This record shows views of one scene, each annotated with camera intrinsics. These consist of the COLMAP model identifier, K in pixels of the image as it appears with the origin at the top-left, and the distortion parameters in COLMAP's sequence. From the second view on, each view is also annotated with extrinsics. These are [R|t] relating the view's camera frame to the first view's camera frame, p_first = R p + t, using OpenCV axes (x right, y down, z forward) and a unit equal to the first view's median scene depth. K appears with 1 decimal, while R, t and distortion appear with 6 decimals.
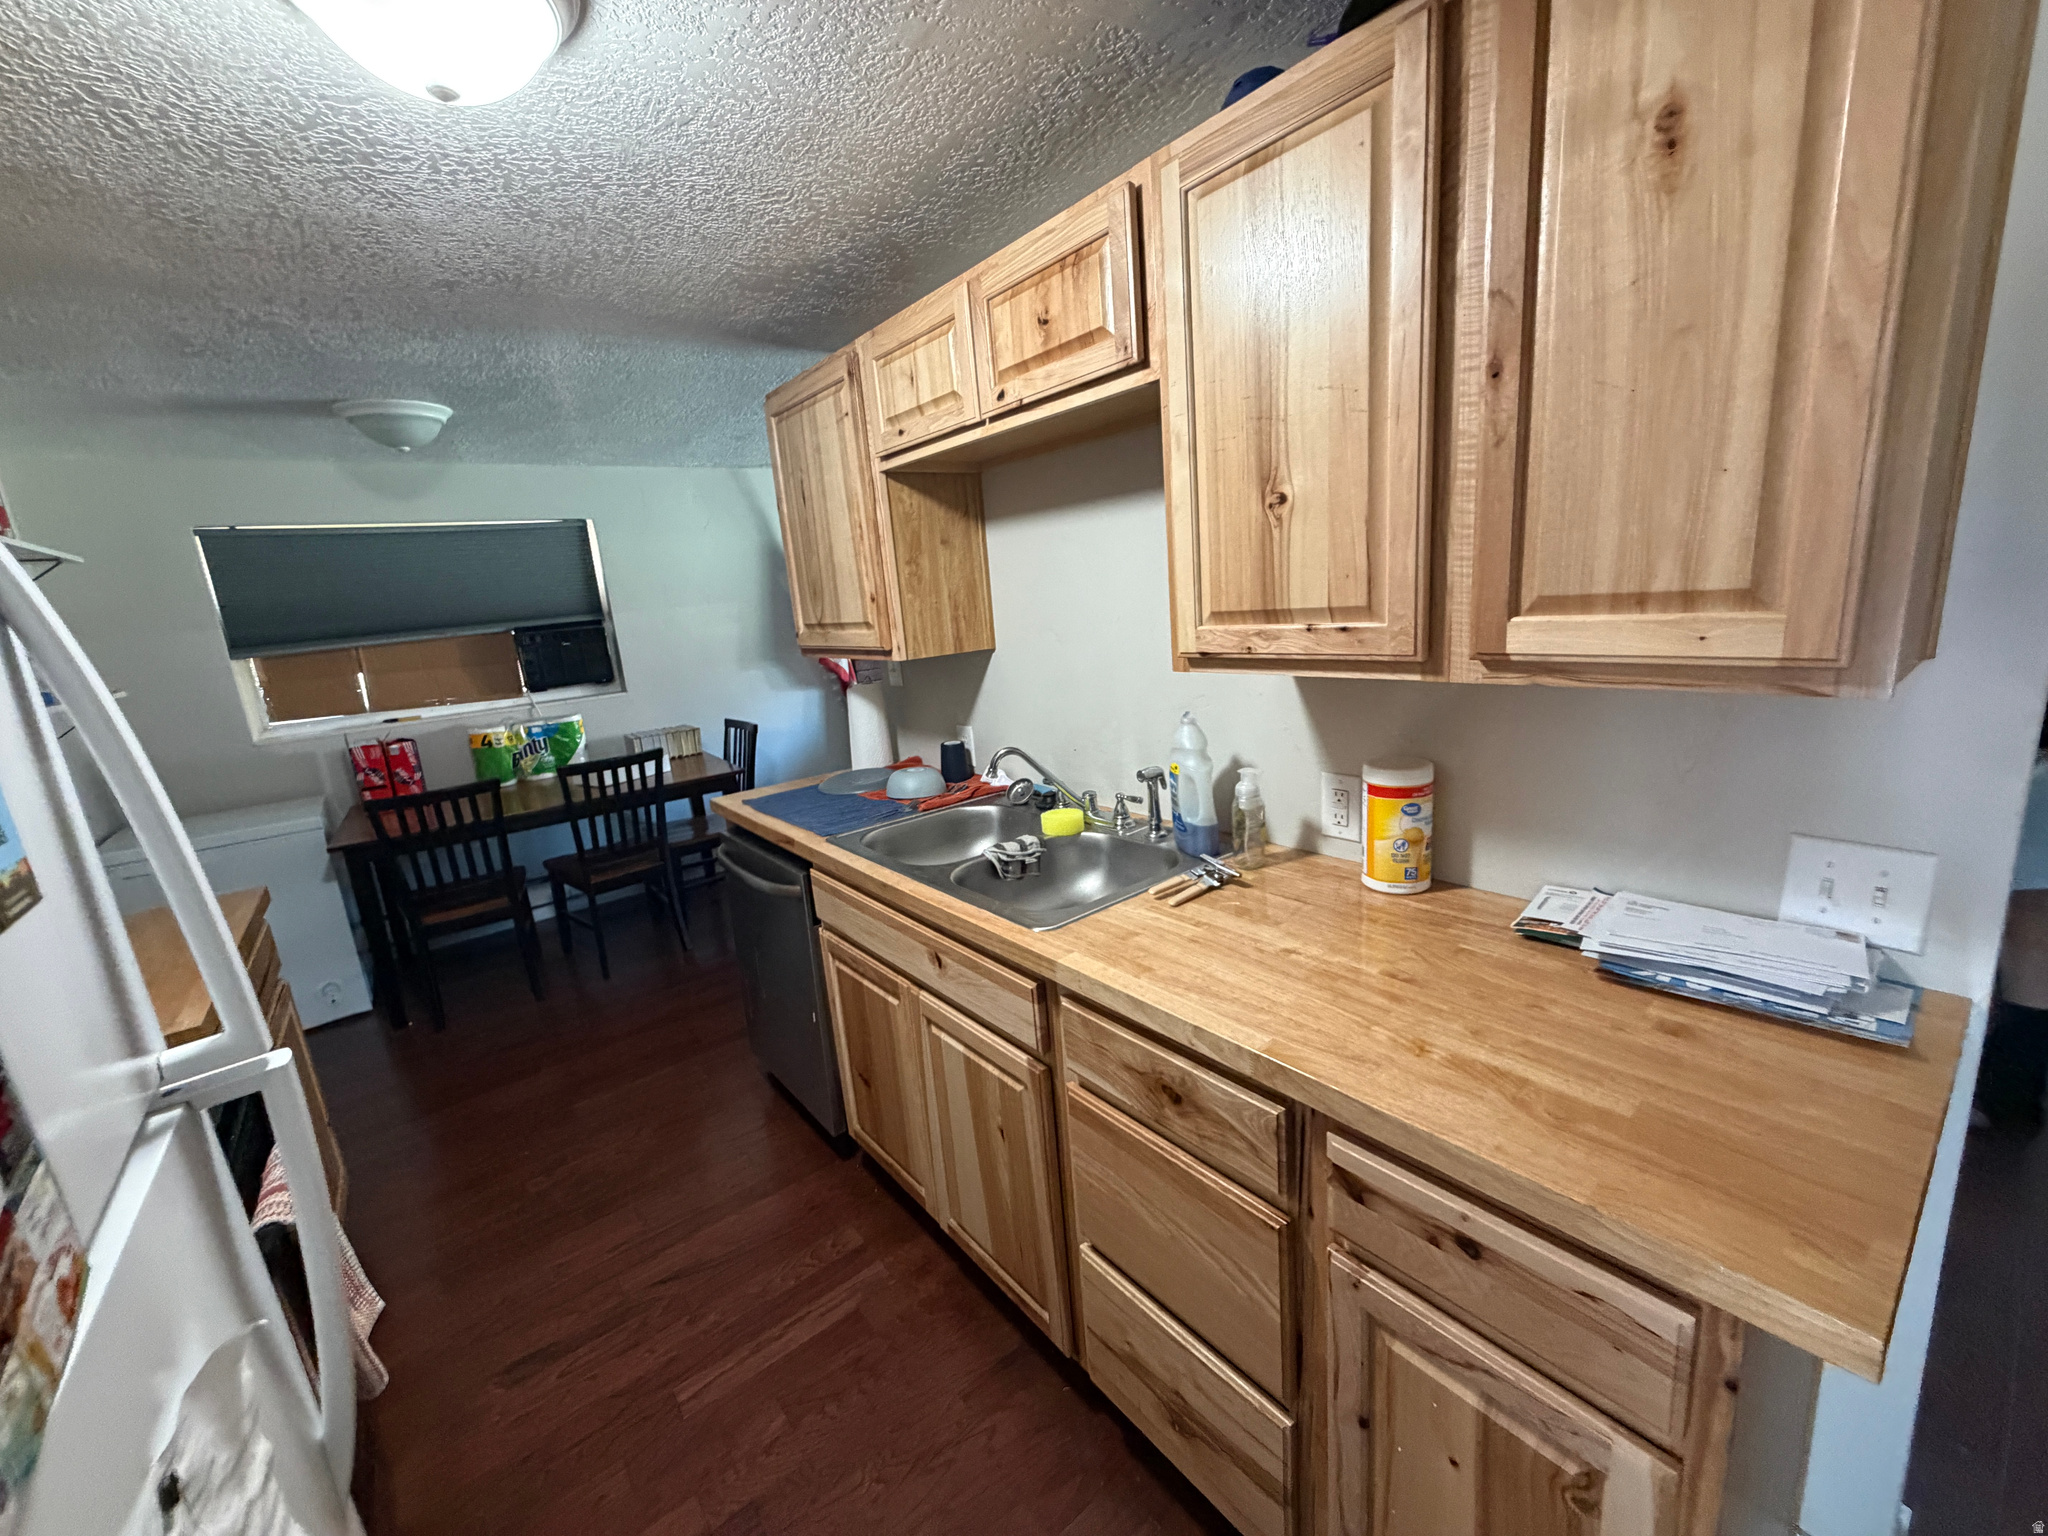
lens RADIAL K [[818.7, 0, 1022.2], [0, 818.7, 769.5], [0, 0, 1]] dist [0.002491, -0.000209]
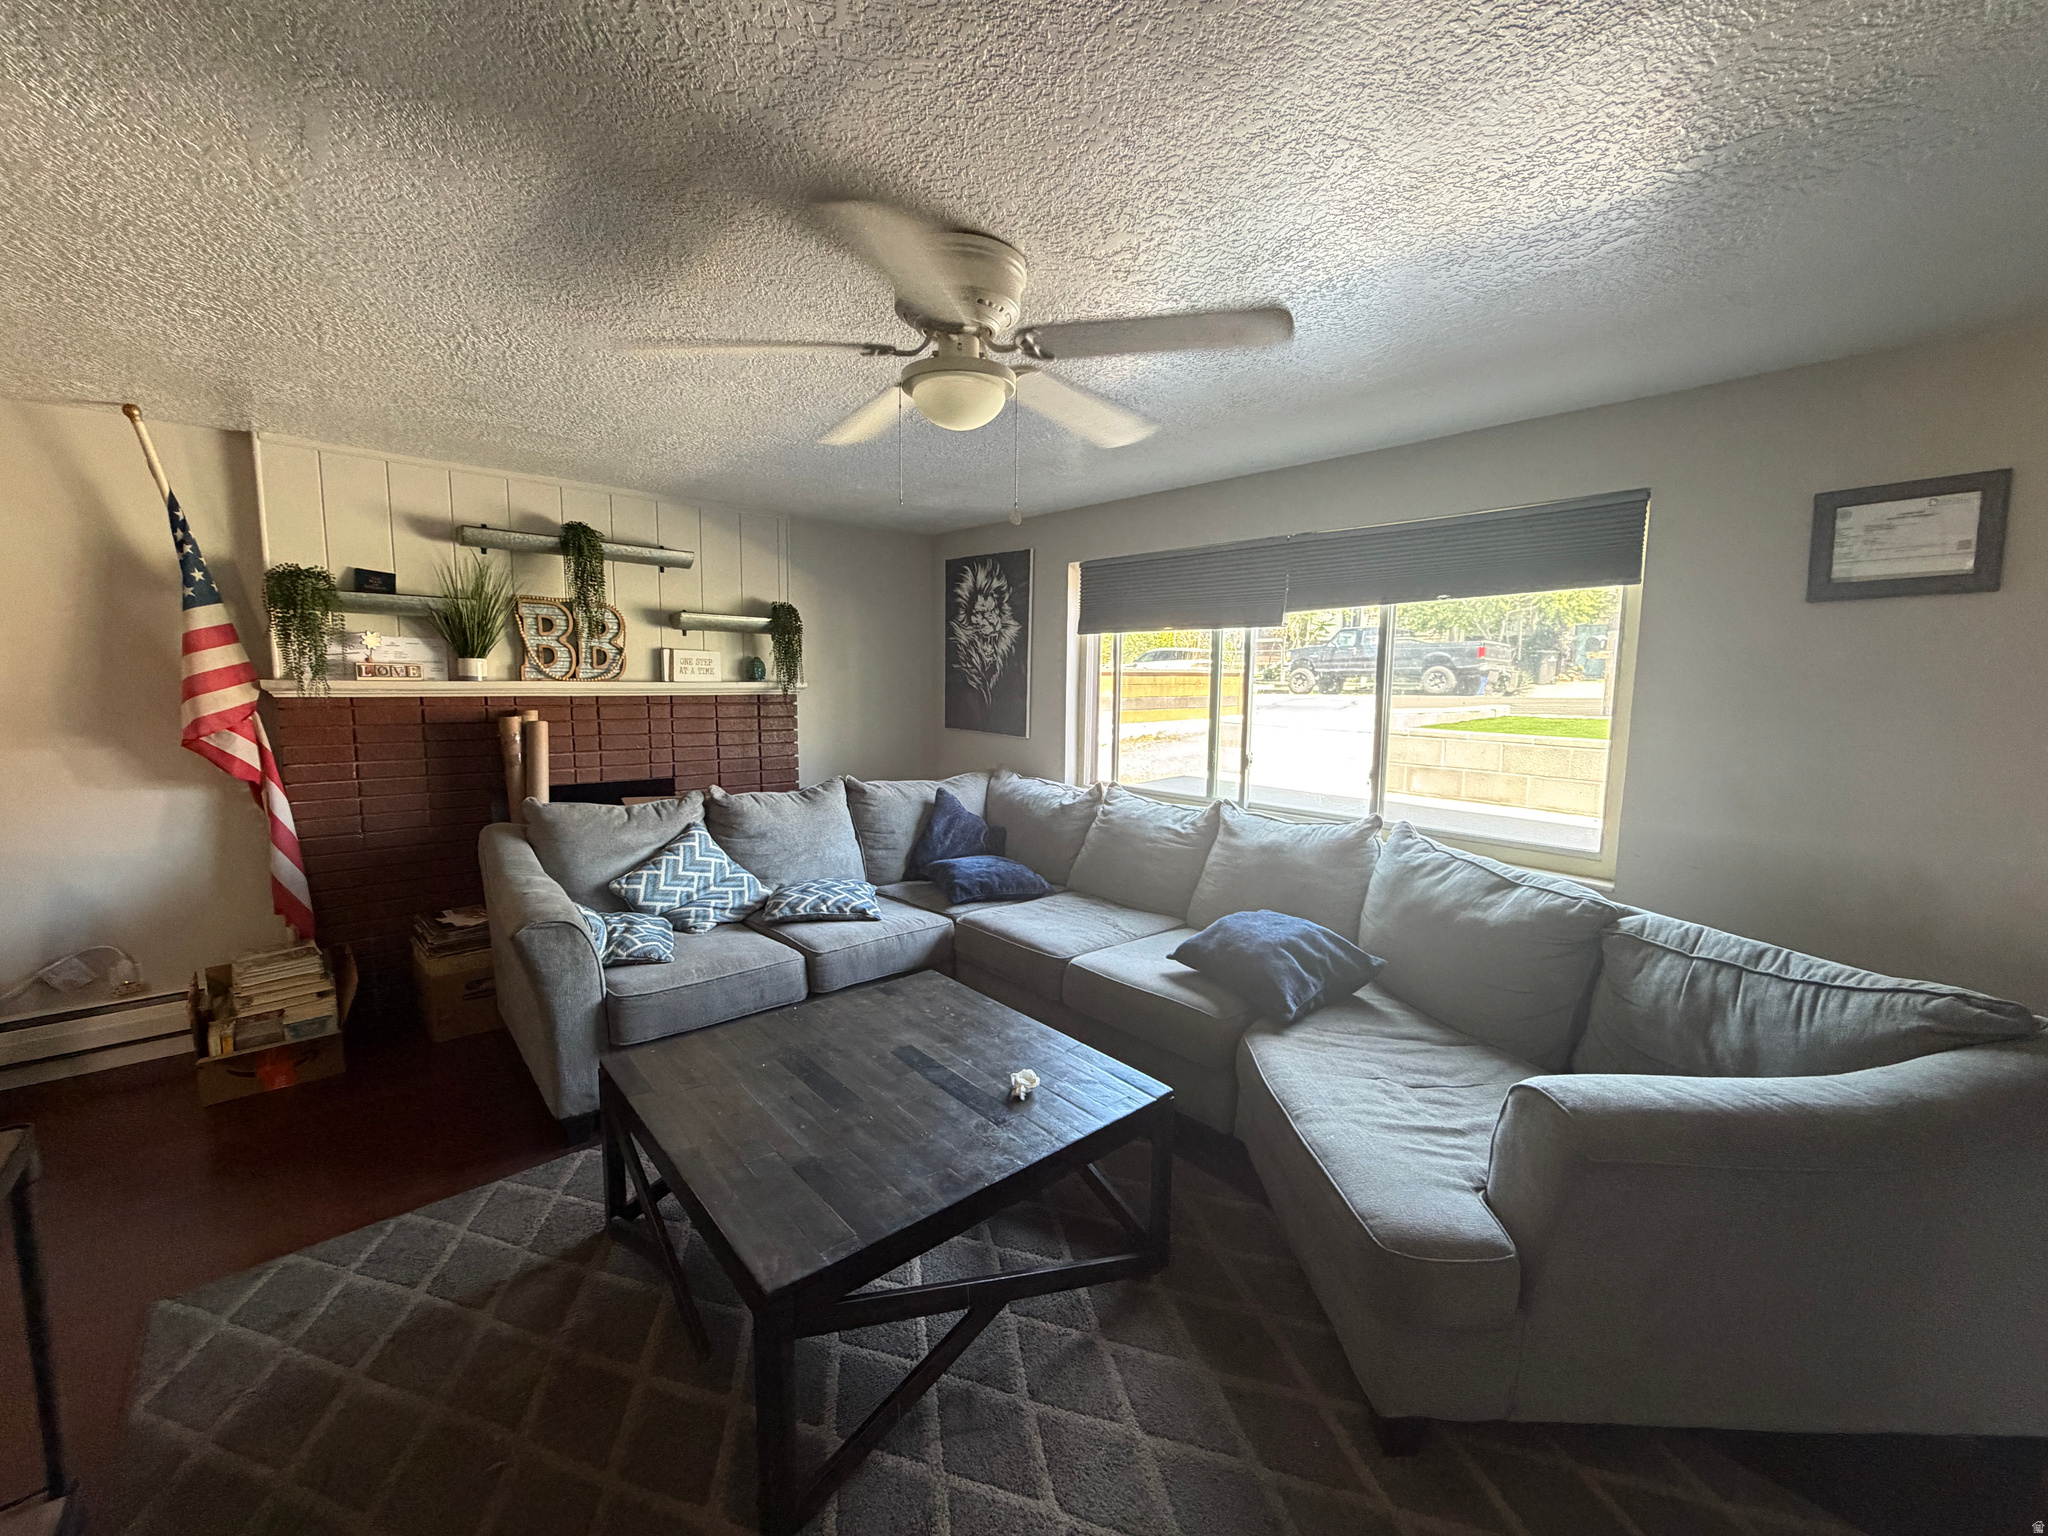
lens RADIAL K [[818.7, 0, 1022.2], [0, 818.7, 769.5], [0, 0, 1]] dist [0.002491, -0.000209]
pose [[0.994714, 0.087323, 0.054017, 0.446451], [-0.081288, 0.991112, -0.105310, -0.144096], [-0.062733, 0.100363, 0.992971, 0.551906]]
